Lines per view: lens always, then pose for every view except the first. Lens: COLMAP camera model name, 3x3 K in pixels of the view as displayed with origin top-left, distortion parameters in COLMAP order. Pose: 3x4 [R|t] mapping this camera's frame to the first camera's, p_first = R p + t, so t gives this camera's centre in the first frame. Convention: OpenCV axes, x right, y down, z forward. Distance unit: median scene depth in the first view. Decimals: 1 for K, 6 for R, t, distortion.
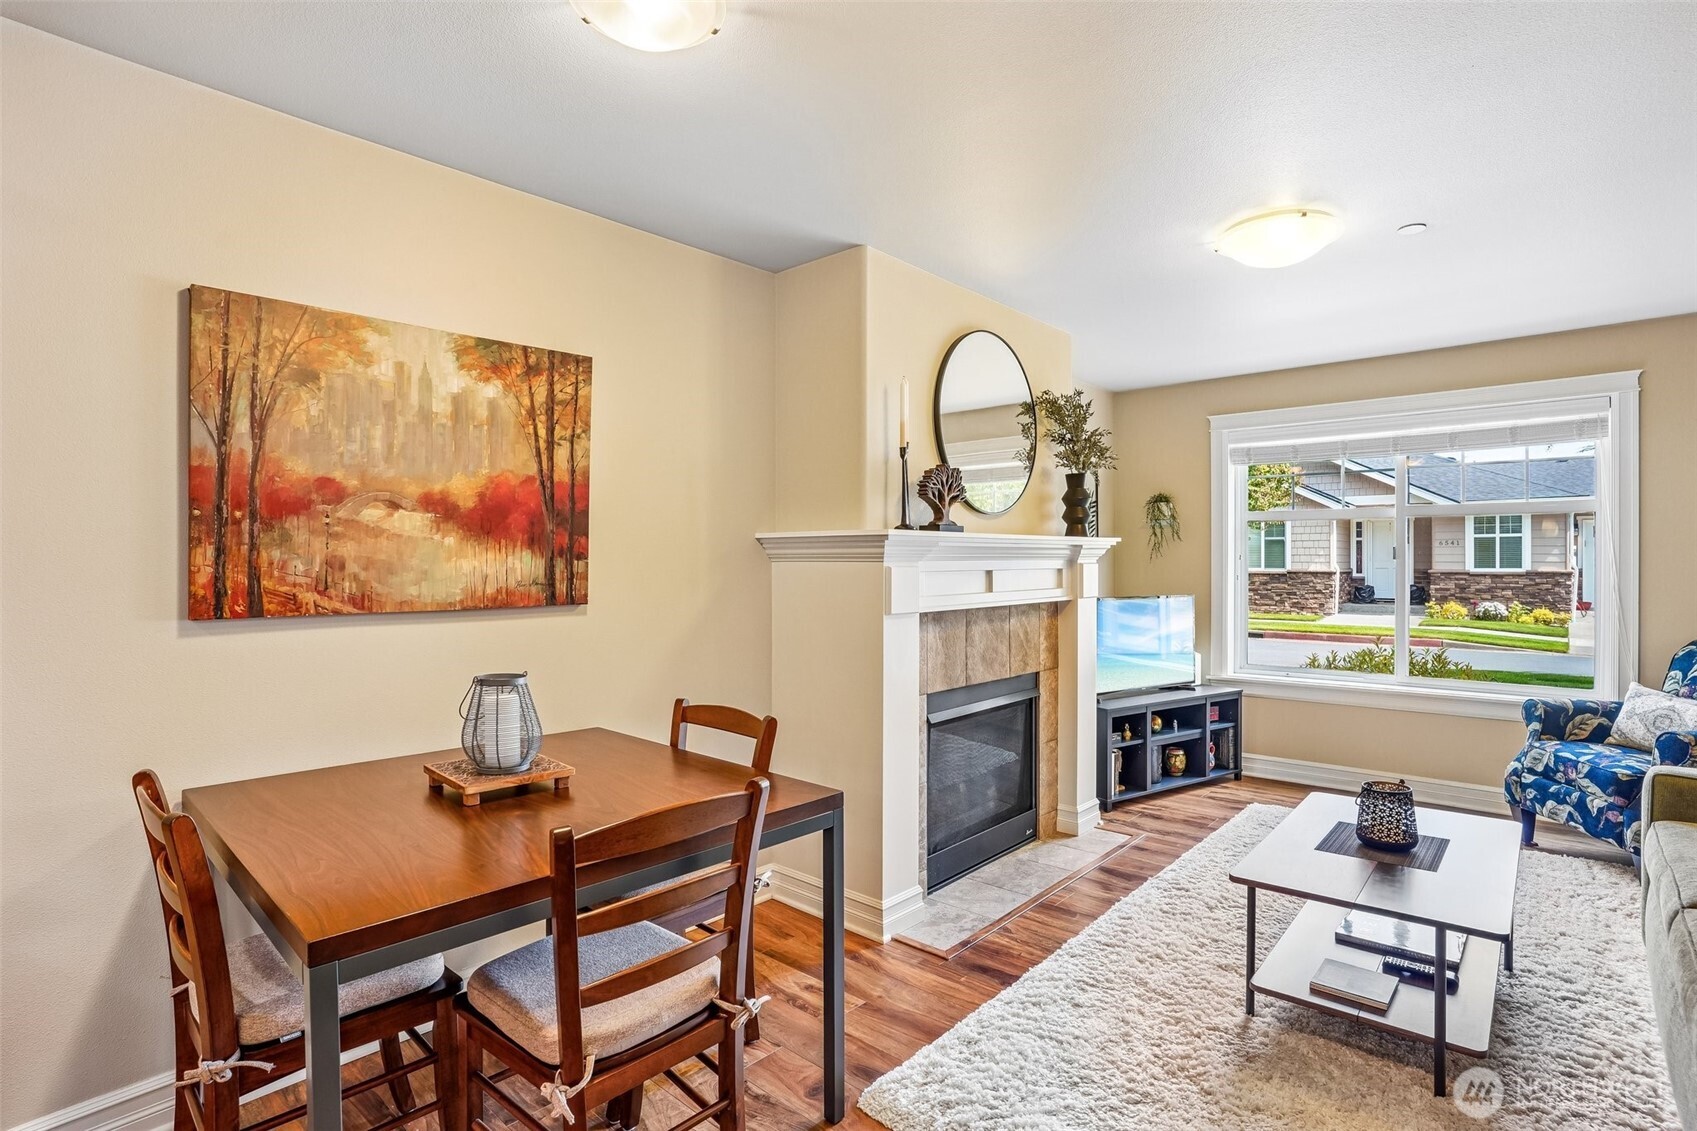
lens RADIAL K [[841.9, 0, 884.1], [0, 841.9, 560.3], [0, 0, 1]] dist [-0.070802, 0.030518]
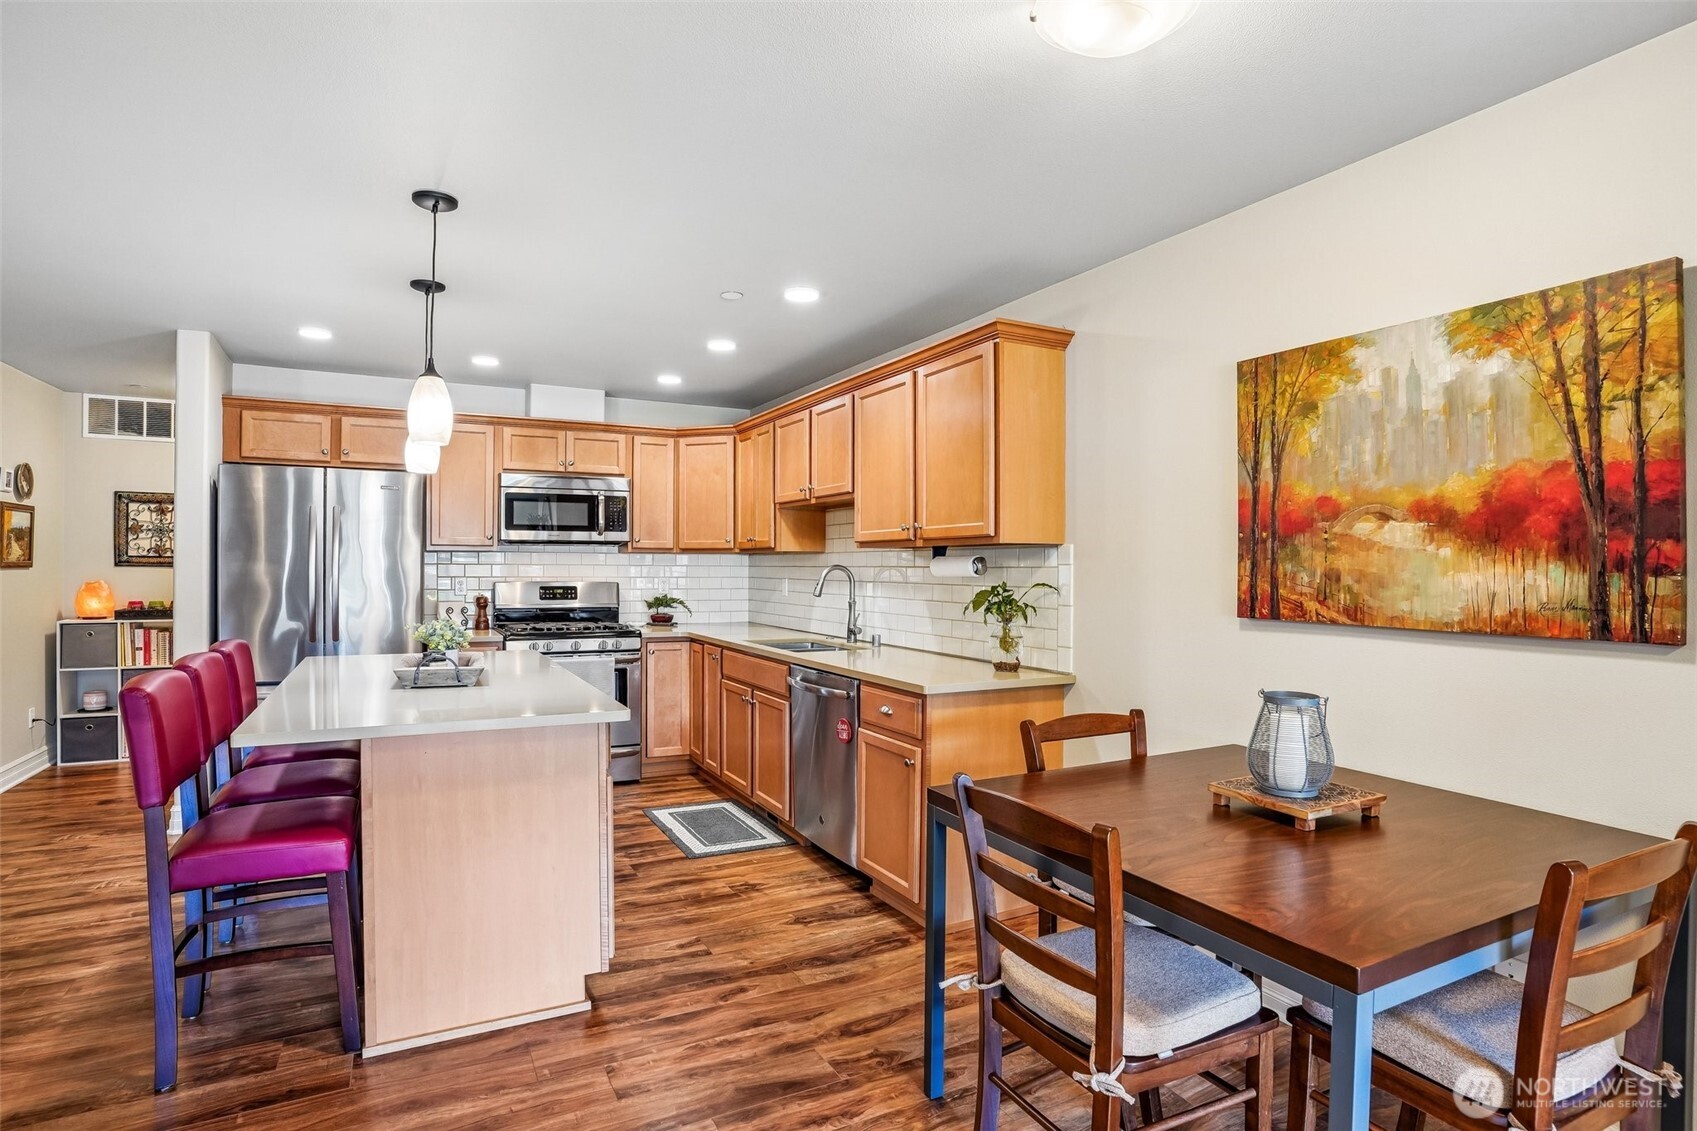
lens RADIAL K [[841.9, 0, 838.3], [0, 841.9, 569.7], [0, 0, 1]] dist [-0.070802, 0.030518]
pose [[-0.361944, 0.004414, -0.932190, 0.339434], [-0.005174, 0.999964, 0.006744, -0.004780], [0.932186, 0.007264, -0.361908, 0.470215]]
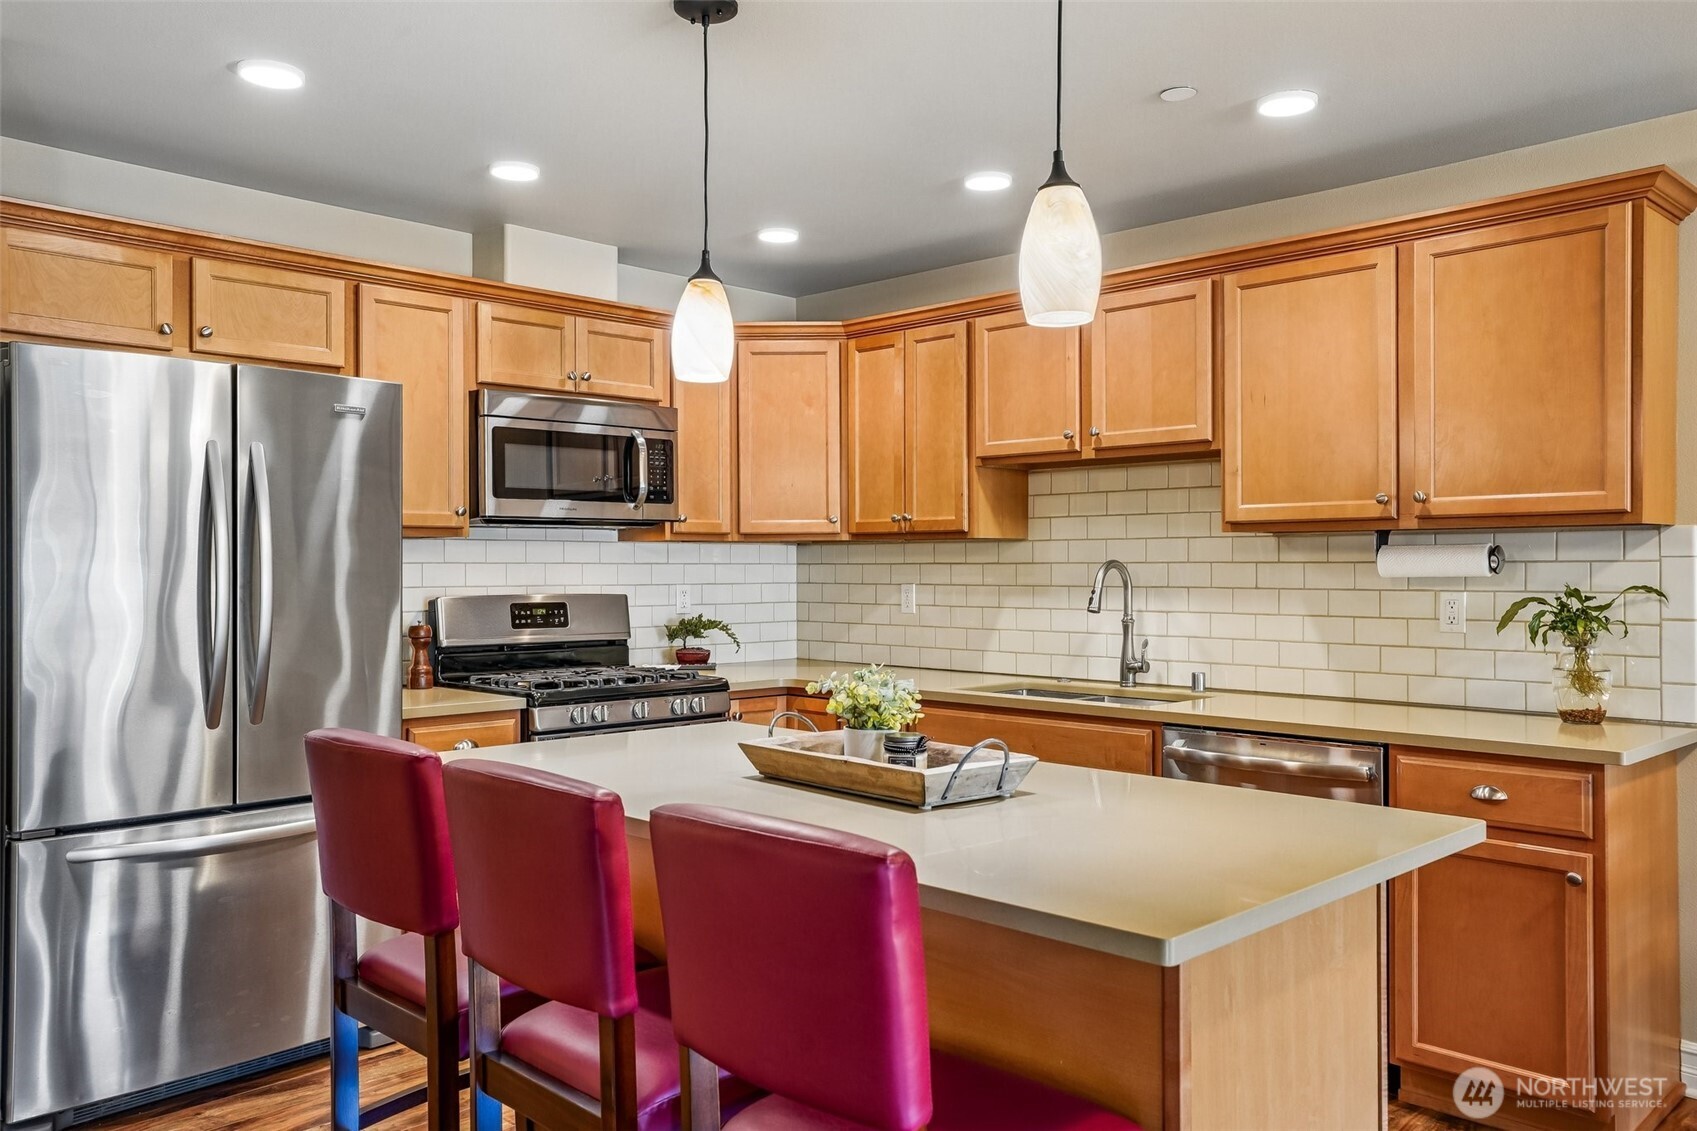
lens RADIAL K [[1325.0, 0, 829.7], [0, 1325.0, 565.2], [0, 0, 1]] dist [0.023501, -0.006545]
pose [[-0.073454, 0.003754, -0.997292, 0.388172], [0.000890, 0.999993, 0.003699, -0.003553], [0.997298, -0.000615, -0.073457, -0.161325]]
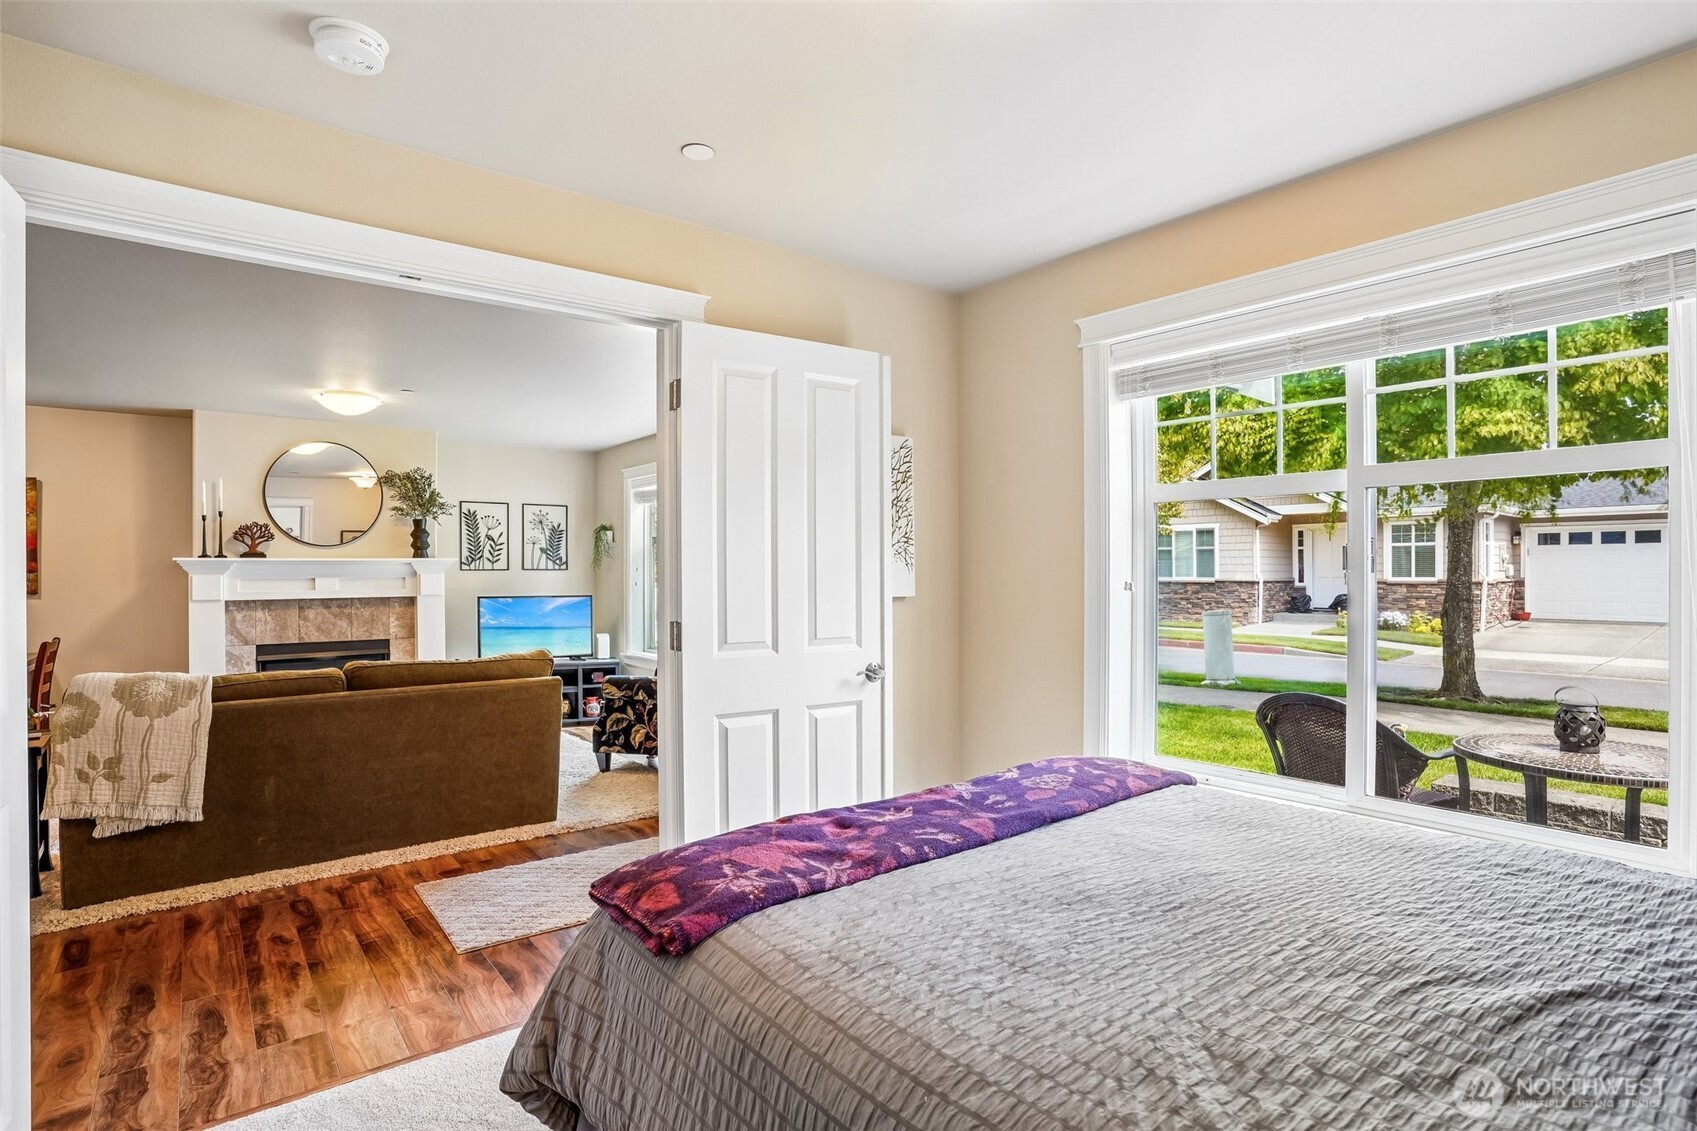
lens RADIAL K [[841.9, 0, 862.9], [0, 841.9, 567.7], [0, 0, 1]] dist [-0.070802, 0.030518]
pose [[0.987136, -0.002869, -0.159855, 1.527783], [0.002377, 0.999992, -0.003271, -0.001457], [0.159863, 0.002849, 0.987135, -0.516527]]
